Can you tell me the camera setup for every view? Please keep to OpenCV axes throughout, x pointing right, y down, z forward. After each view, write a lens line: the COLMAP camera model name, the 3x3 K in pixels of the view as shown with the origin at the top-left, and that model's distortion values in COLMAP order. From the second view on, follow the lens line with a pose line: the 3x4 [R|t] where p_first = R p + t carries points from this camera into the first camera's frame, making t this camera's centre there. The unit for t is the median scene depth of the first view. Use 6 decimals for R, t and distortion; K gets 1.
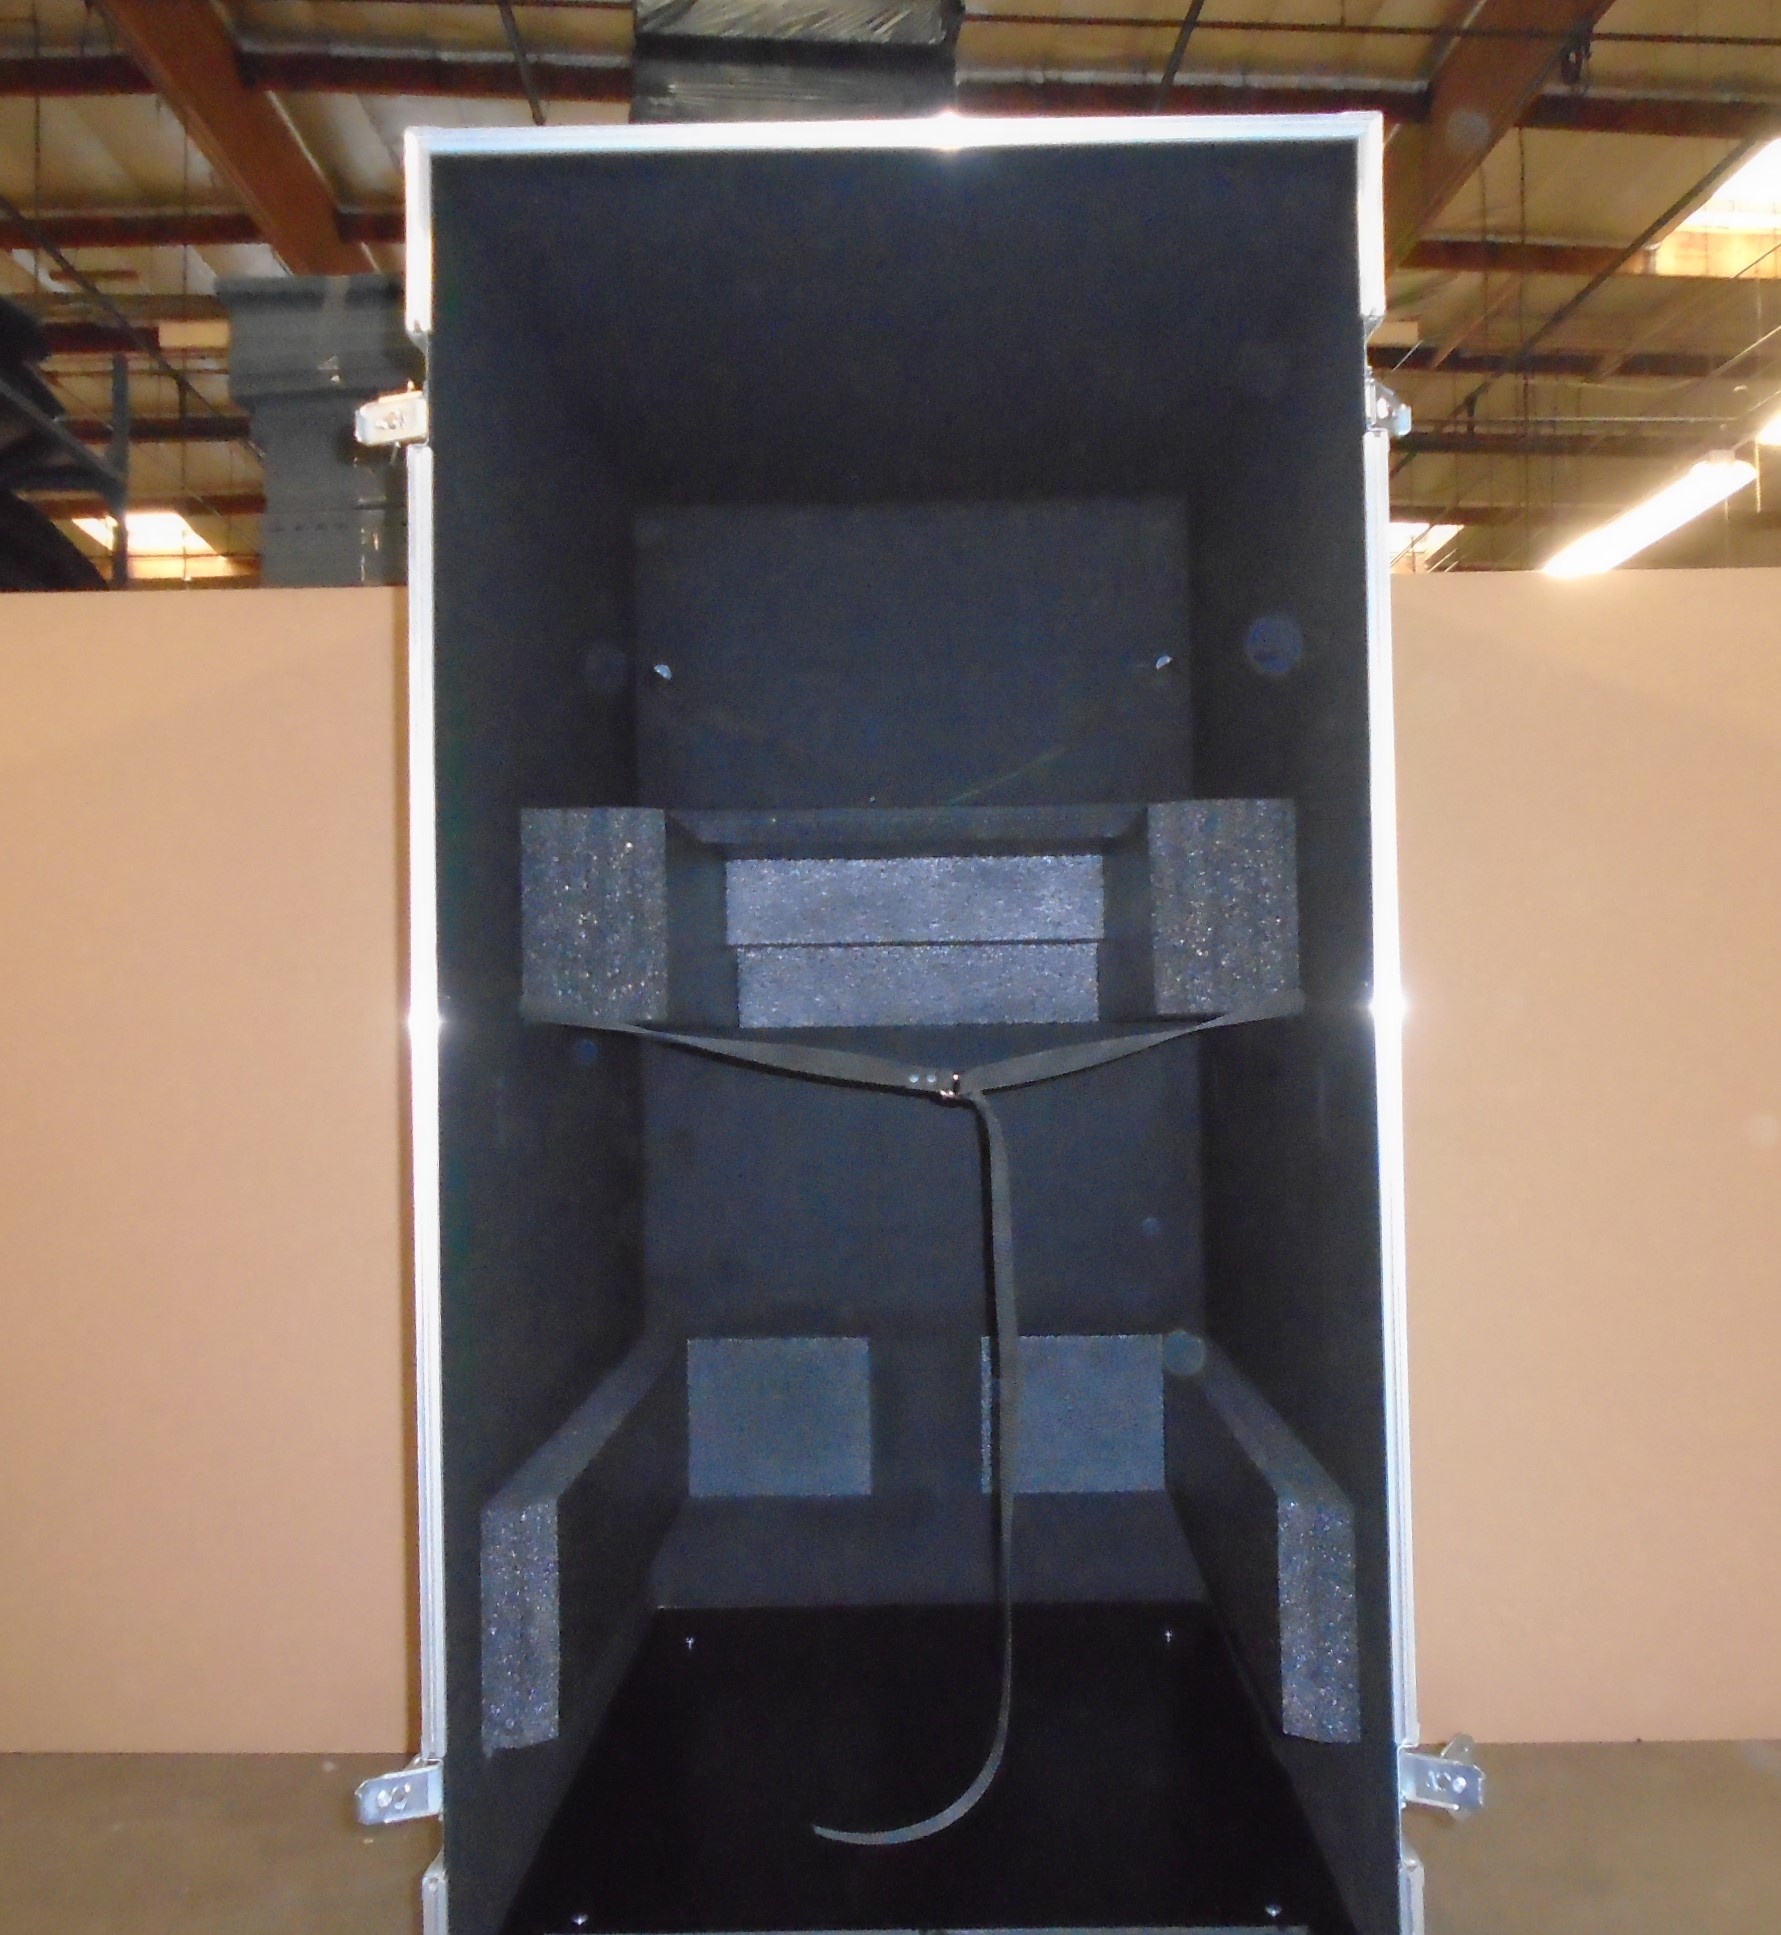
lens RADIAL K [[2006.1, 0, 910.7], [0, 2006.1, 969.0], [0, 0, 1]] dist [-0.001869, 0.000000]
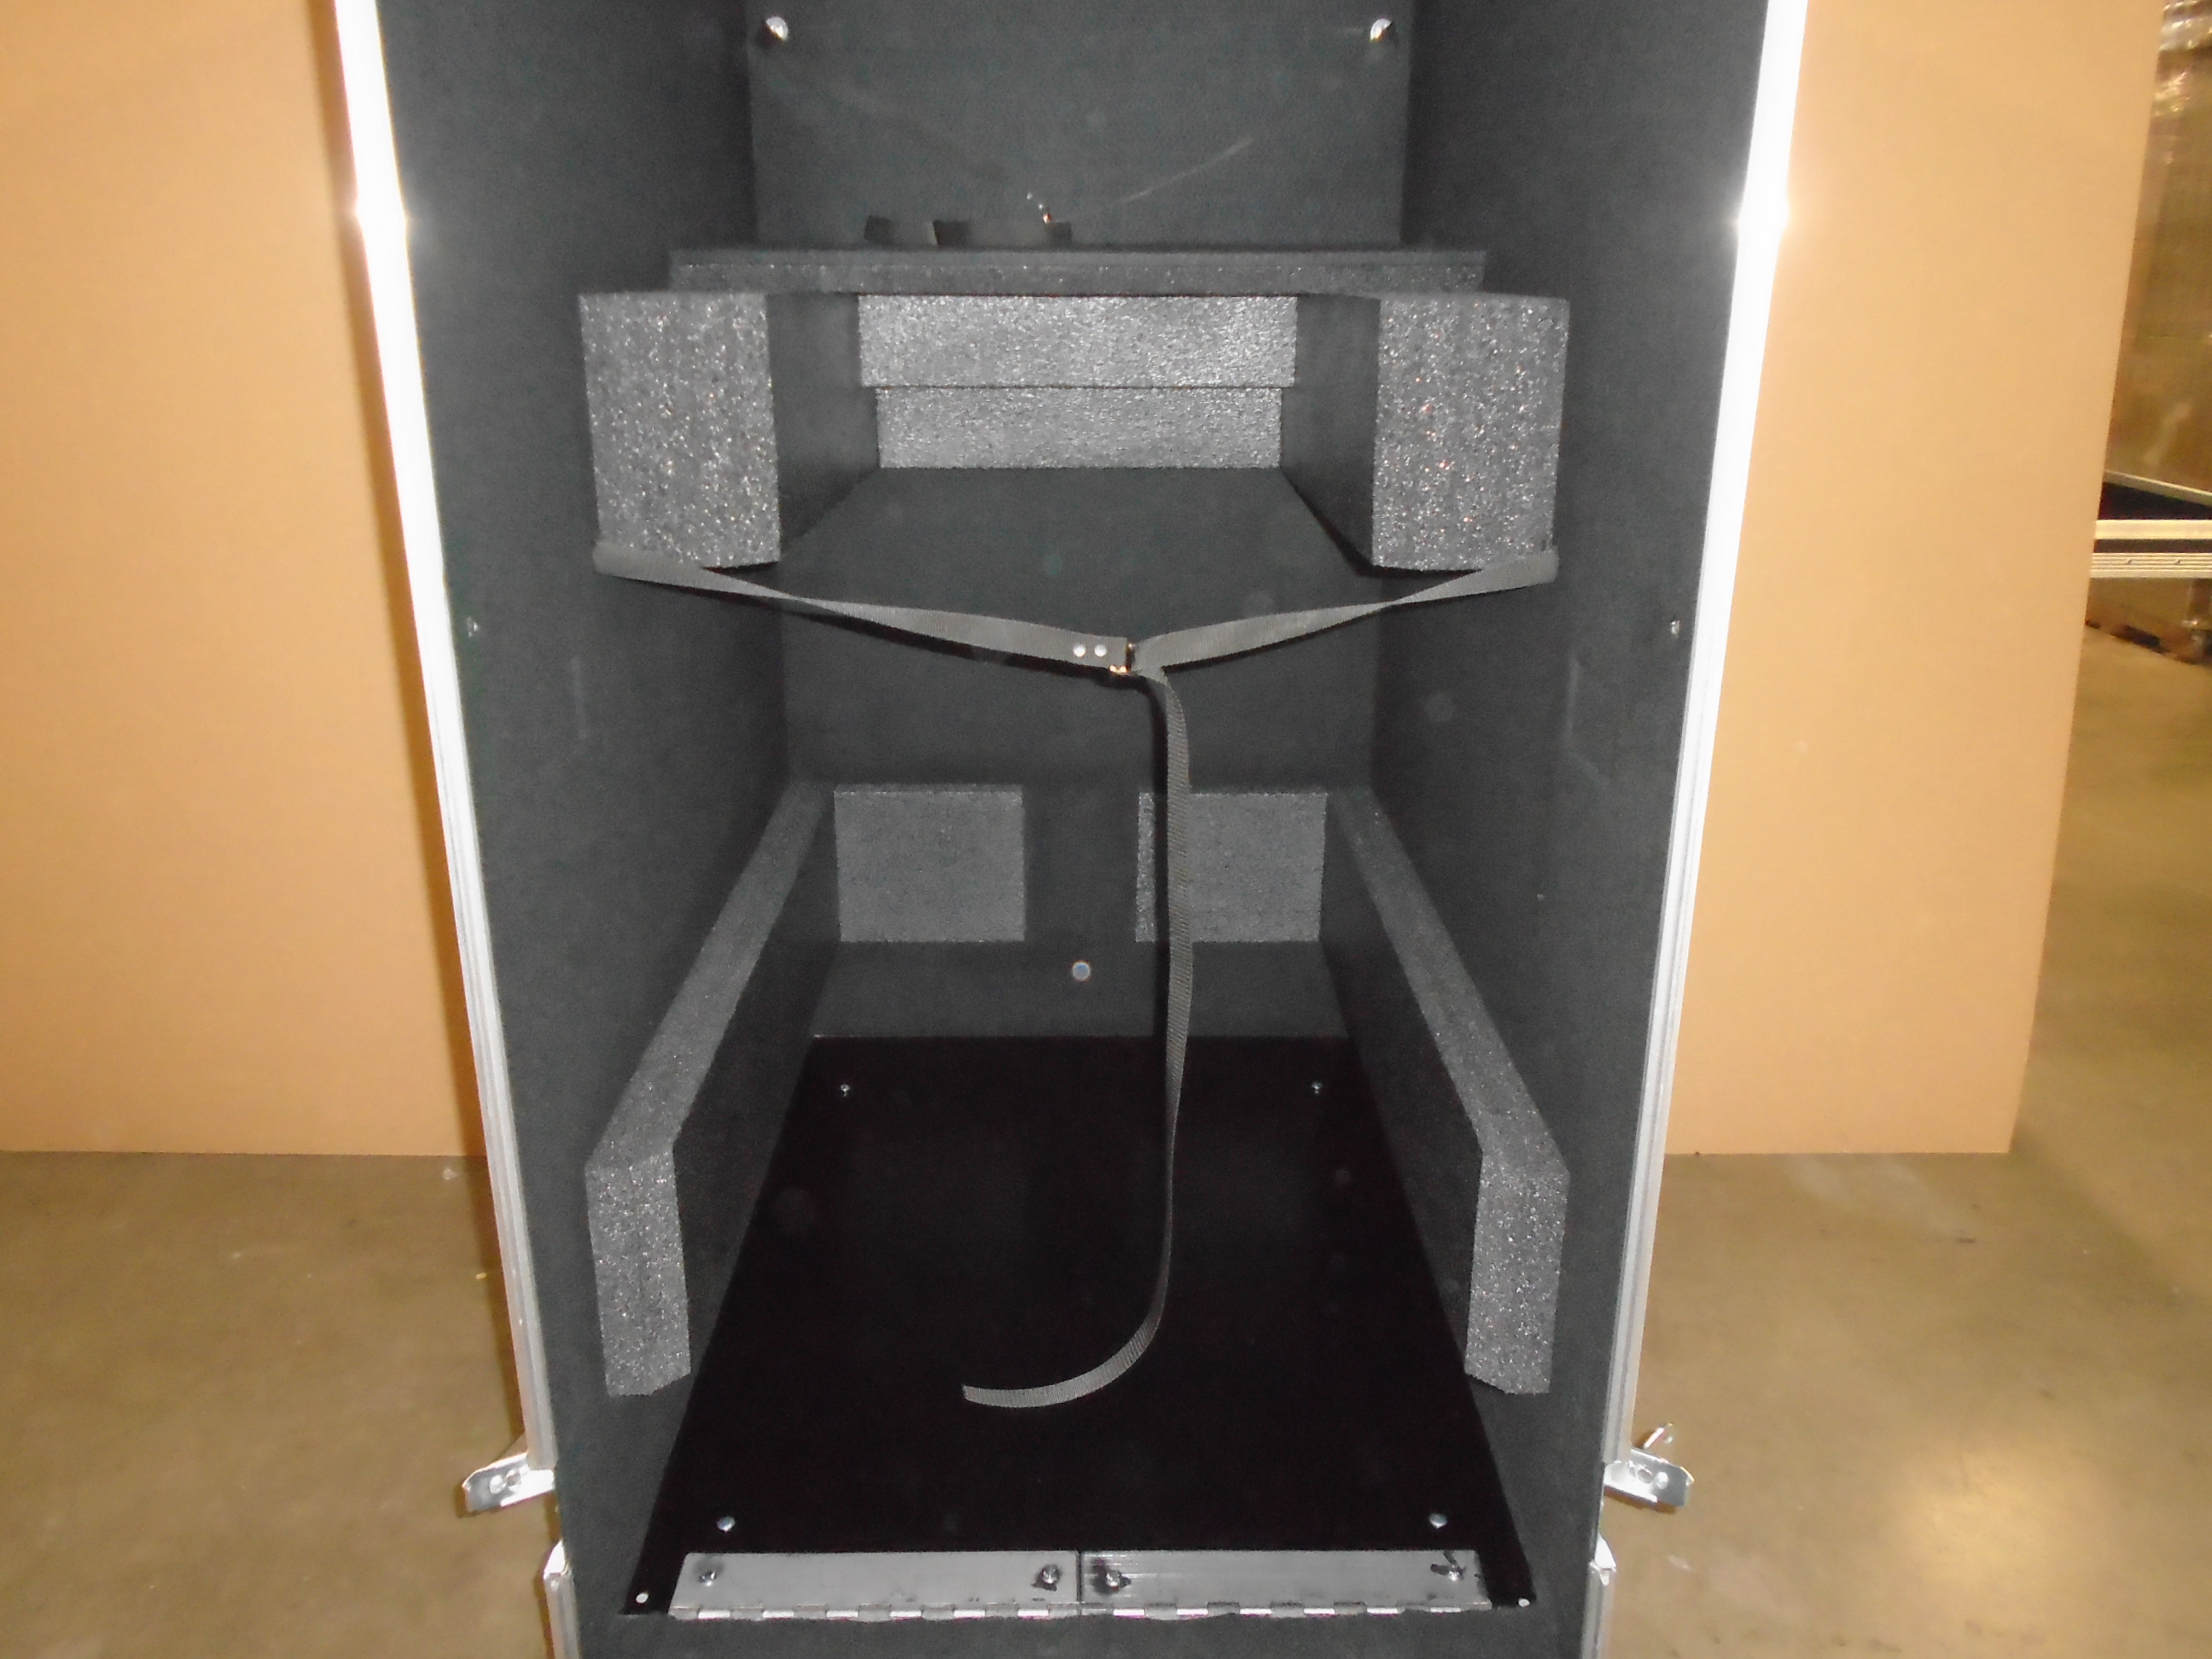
lens RADIAL K [[1708.4, 0, 1093.6], [0, 1708.4, 819.9], [0, 0, 1]] dist [-0.012512, 0.000523]
pose [[0.999725, 0.007715, 0.022143, -0.007431], [-0.014954, 0.937151, 0.348602, -0.123927], [-0.018062, -0.348838, 0.937009, 0.308843]]
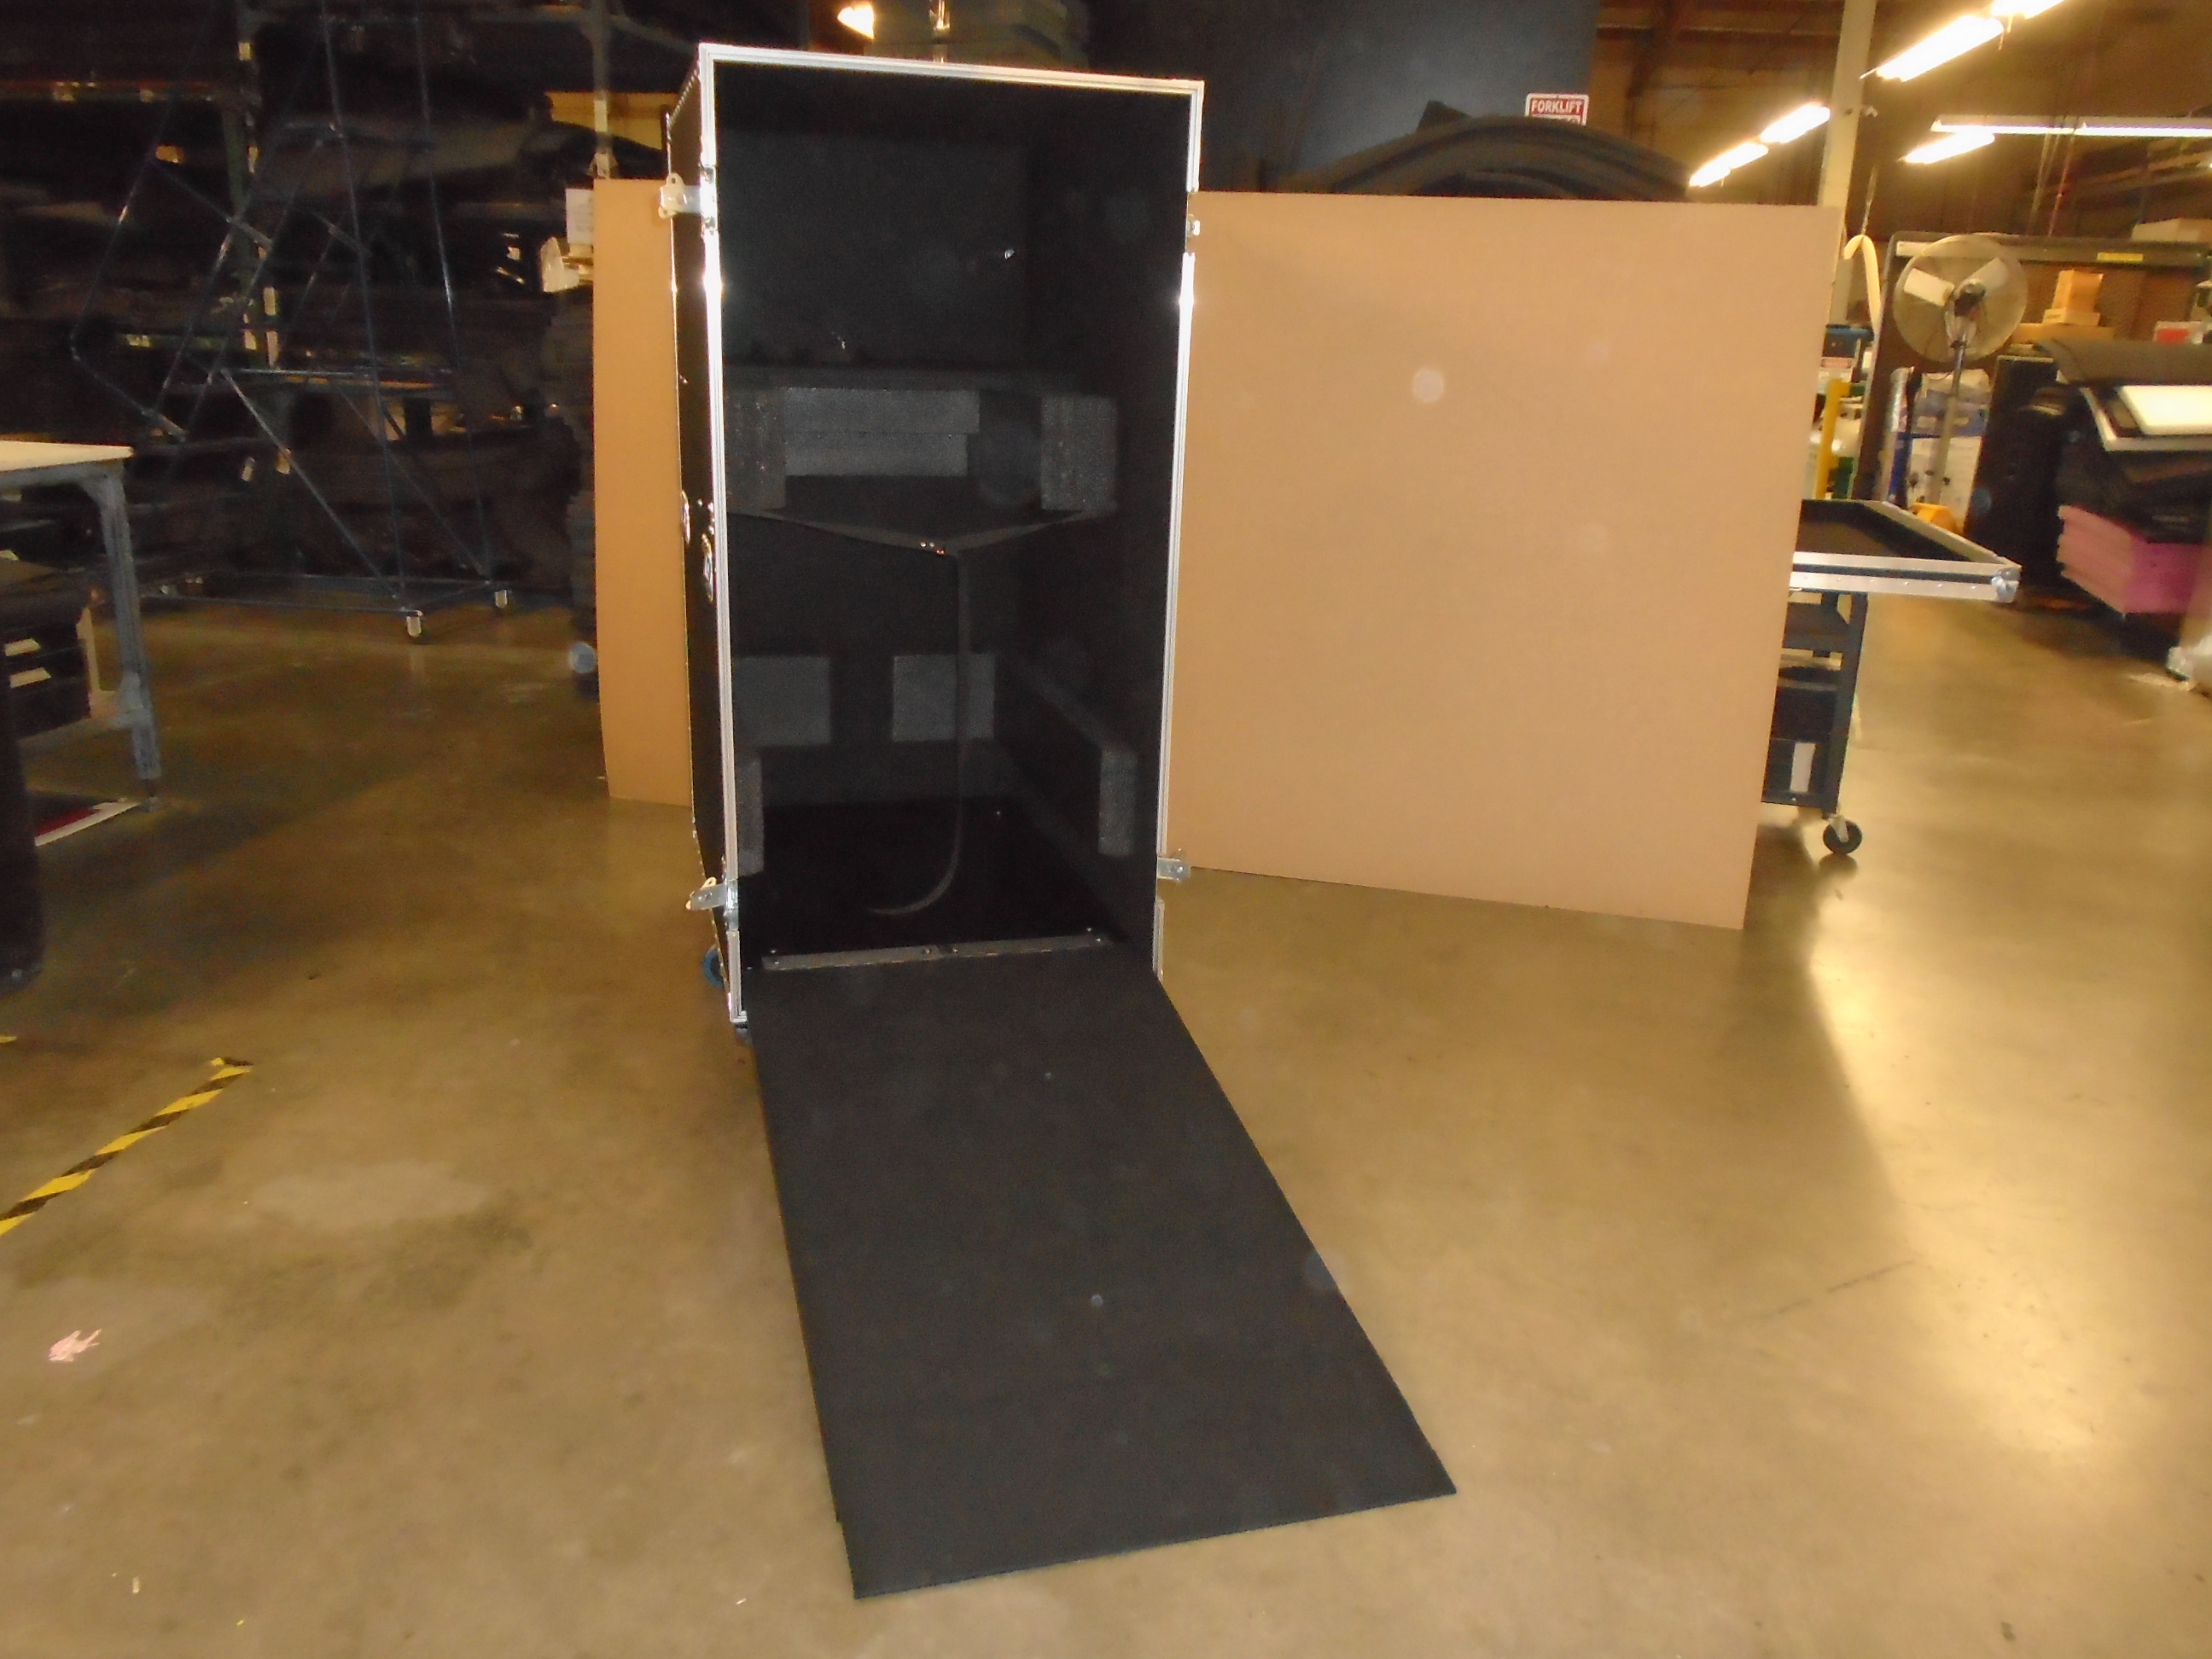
lens RADIAL K [[1708.4, 0, 1069.1], [0, 1708.4, 817.1], [0, 0, 1]] dist [-0.012512, 0.000523]
pose [[0.960327, -0.039434, 0.276074, -0.320480], [-0.049906, 0.949672, 0.309245, -0.206946], [-0.274375, -0.310754, 0.910028, -0.600967]]
